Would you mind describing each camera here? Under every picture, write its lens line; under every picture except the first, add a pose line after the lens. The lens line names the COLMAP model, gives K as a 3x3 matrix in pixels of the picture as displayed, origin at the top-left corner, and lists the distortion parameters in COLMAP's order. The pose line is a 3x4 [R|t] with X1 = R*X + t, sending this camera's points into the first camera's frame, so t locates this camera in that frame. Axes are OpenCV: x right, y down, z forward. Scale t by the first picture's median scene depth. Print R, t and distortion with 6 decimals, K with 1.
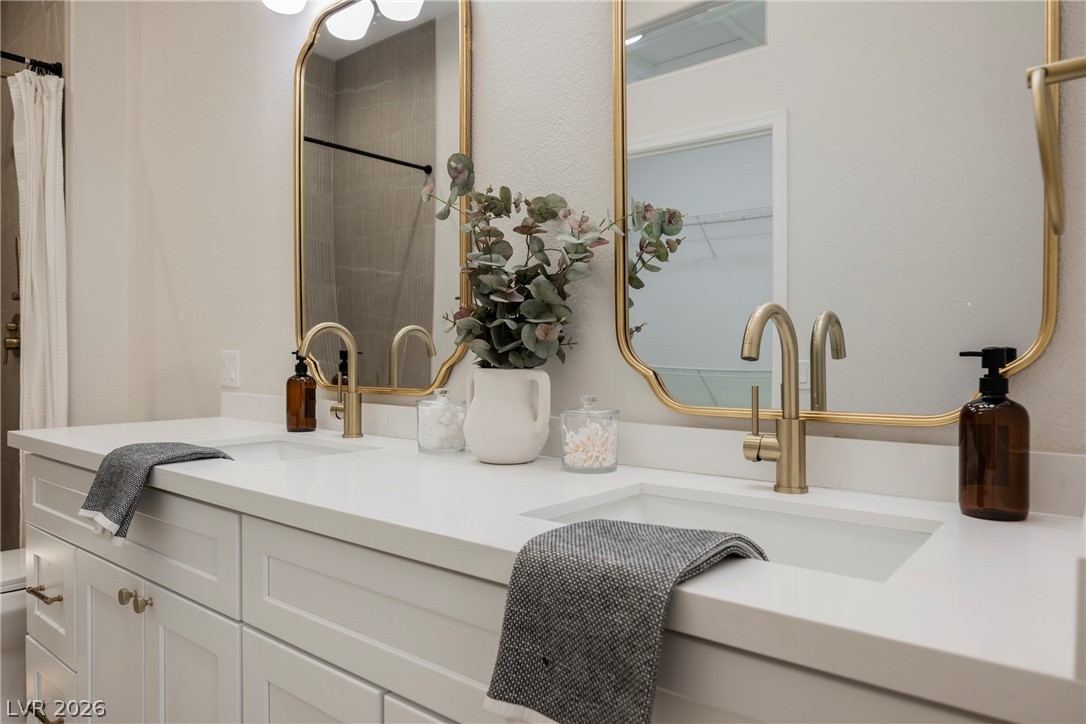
lens RADIAL K [[704.2, 0, 537.8], [0, 704.2, 361.6], [0, 0, 1]] dist [-0.006201, 0.002470]
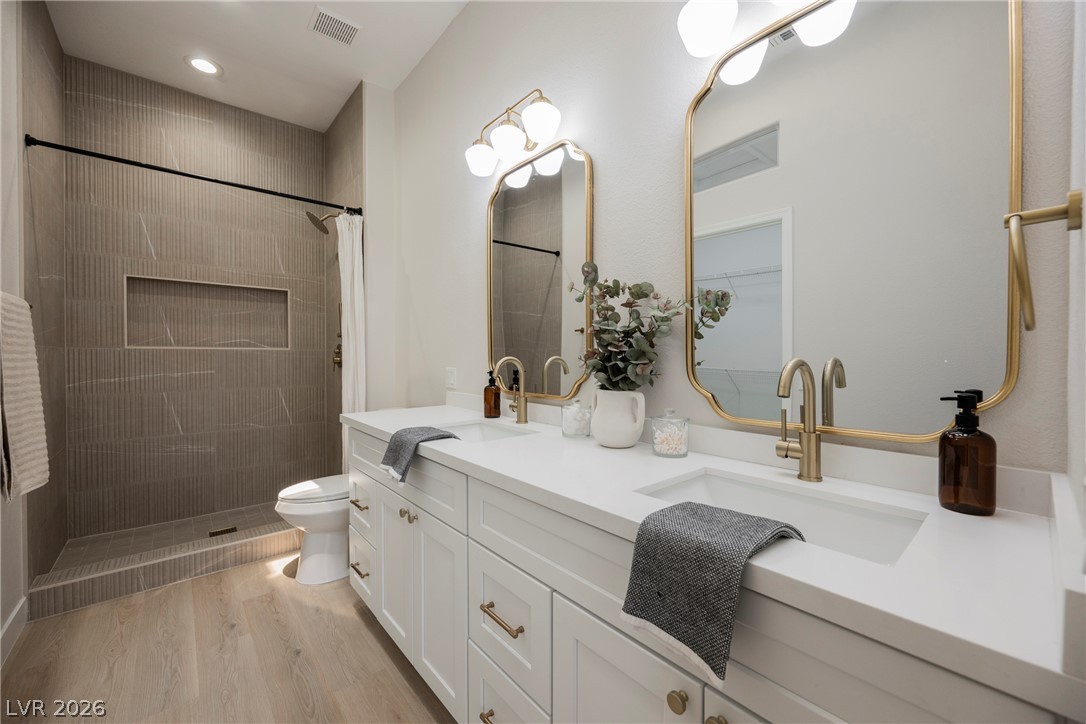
lens RADIAL K [[424.1, 0, 541.6], [0, 424.1, 360.5], [0, 0, 1]] dist [-0.001325, 0.000094]
pose [[0.984291, -0.000051, -0.176552, -0.044227], [0.000939, 0.999987, 0.004945, -0.066009], [0.176549, -0.005033, 0.984279, -0.011815]]
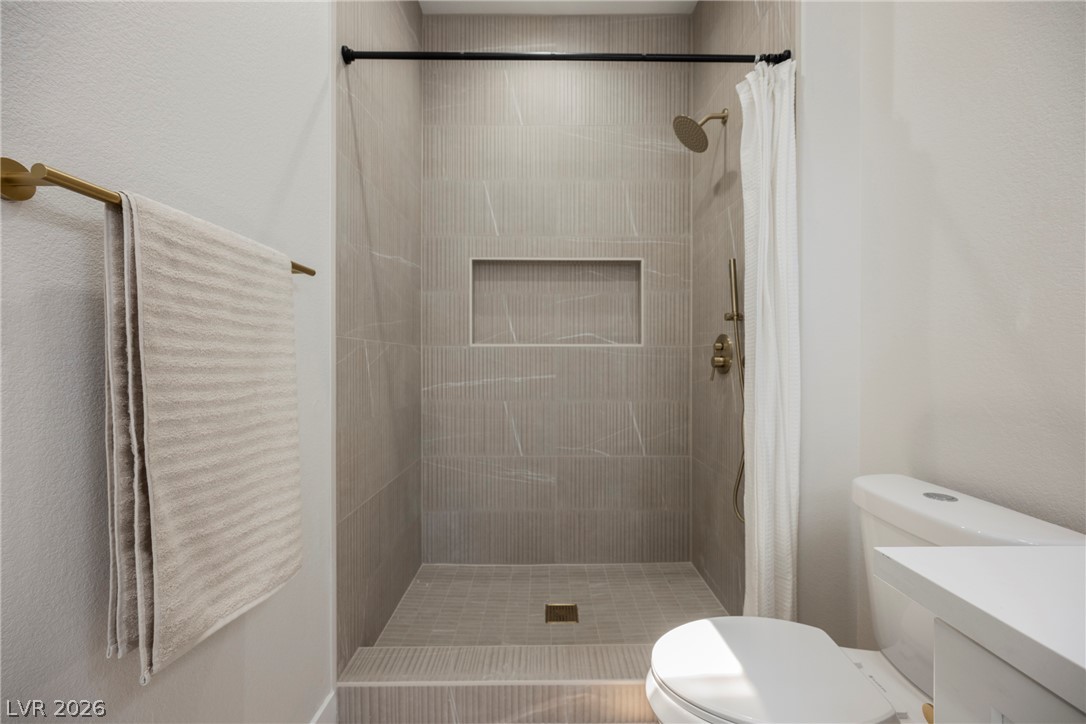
lens RADIAL K [[424.1, 0, 540.5], [0, 424.1, 366.0], [0, 0, 1]] dist [-0.001325, 0.000094]
pose [[0.625048, 0.007817, -0.780548, -0.905686], [-0.002480, 0.999965, 0.008029, -0.051772], [0.780583, -0.003083, 0.625045, 0.828707]]
